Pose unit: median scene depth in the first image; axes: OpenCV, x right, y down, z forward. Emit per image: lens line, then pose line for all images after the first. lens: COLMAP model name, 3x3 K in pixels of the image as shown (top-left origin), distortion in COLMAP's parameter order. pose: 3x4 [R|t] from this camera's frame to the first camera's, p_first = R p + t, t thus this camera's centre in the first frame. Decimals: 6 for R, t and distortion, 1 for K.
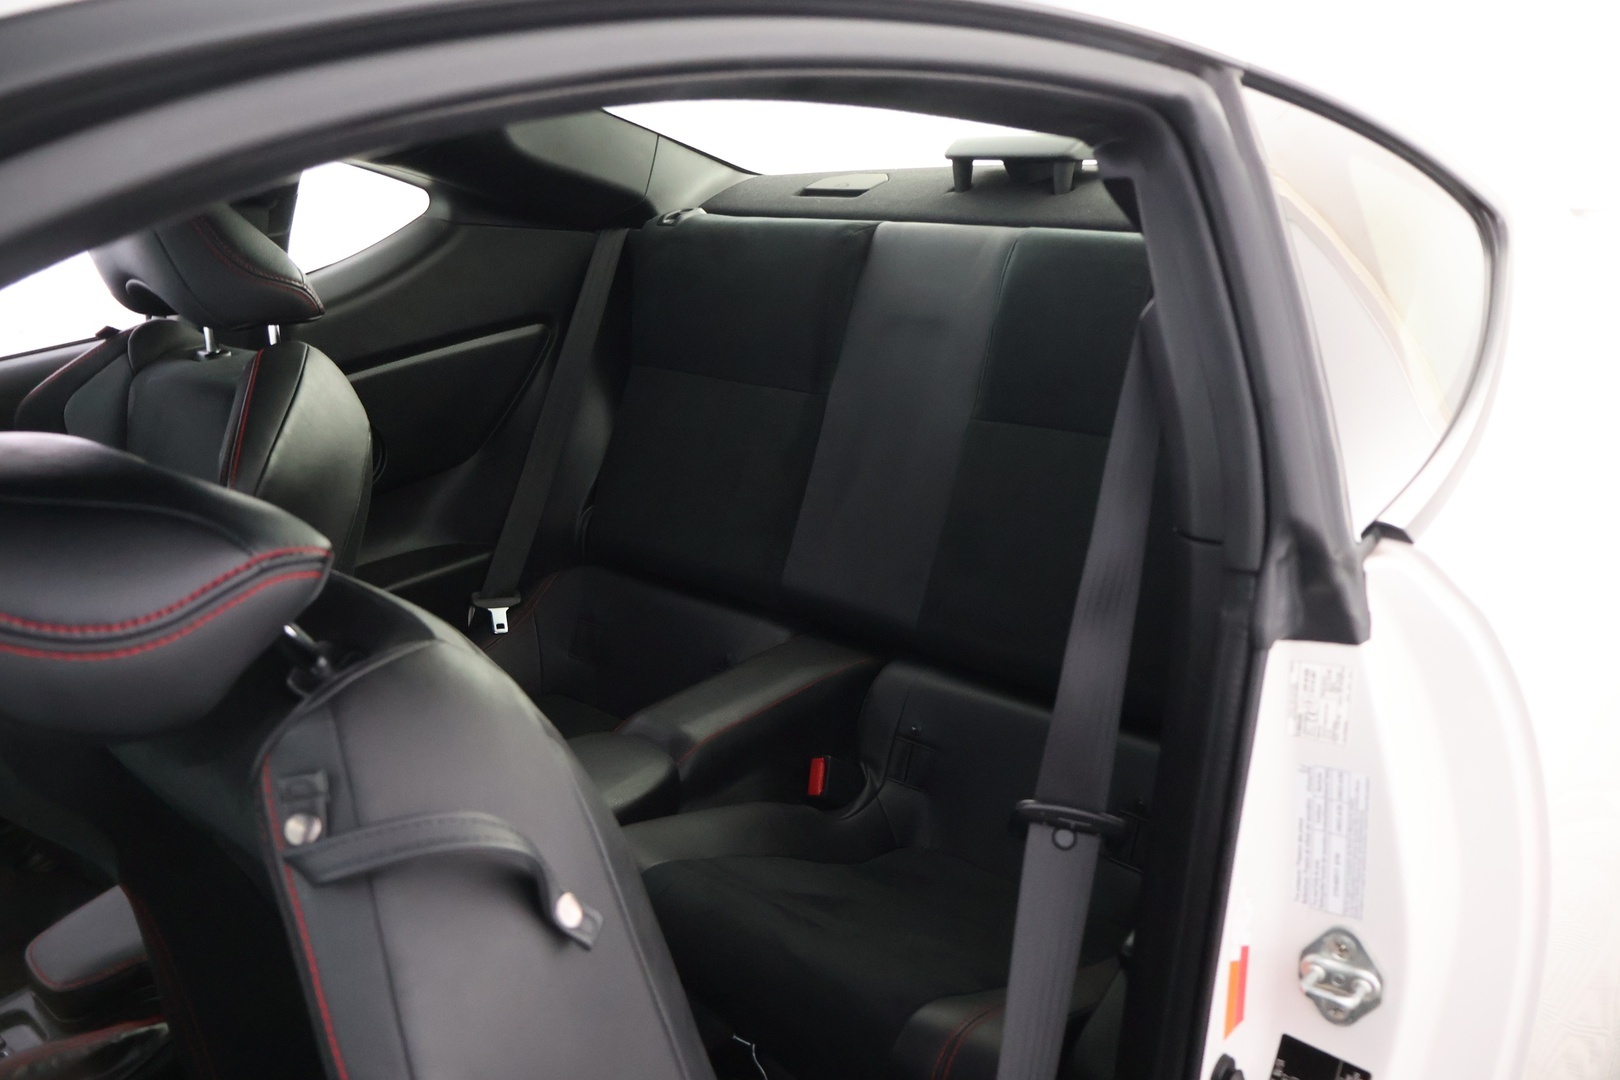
lens RADIAL K [[1371.0, 0, 808.0], [0, 1371.0, 550.4], [0, 0, 1]] dist [0.004168, 0.001365]
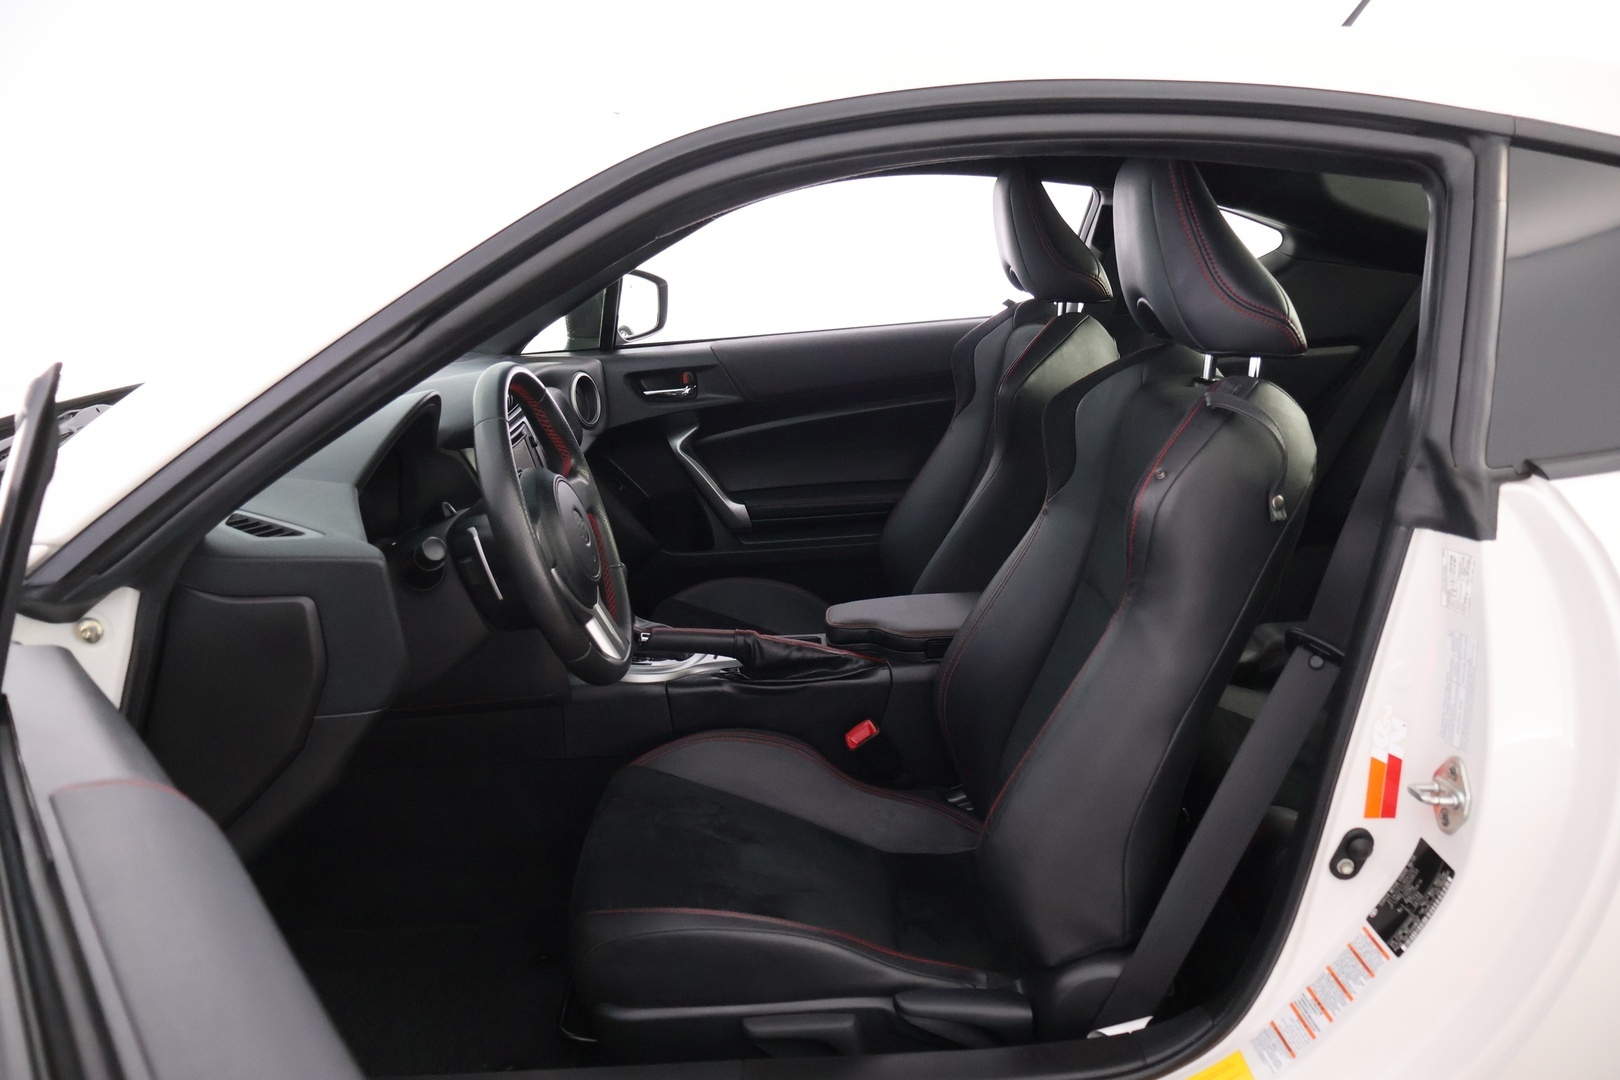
lens RADIAL K [[1371.0, 0, 809.2], [0, 1371.0, 538.5], [0, 0, 1]] dist [0.004168, 0.001365]
pose [[0.683445, 0.202543, -0.701341, 0.869315], [-0.243768, 0.968912, 0.042268, 0.165350], [0.688099, 0.142077, 0.711572, -0.441127]]
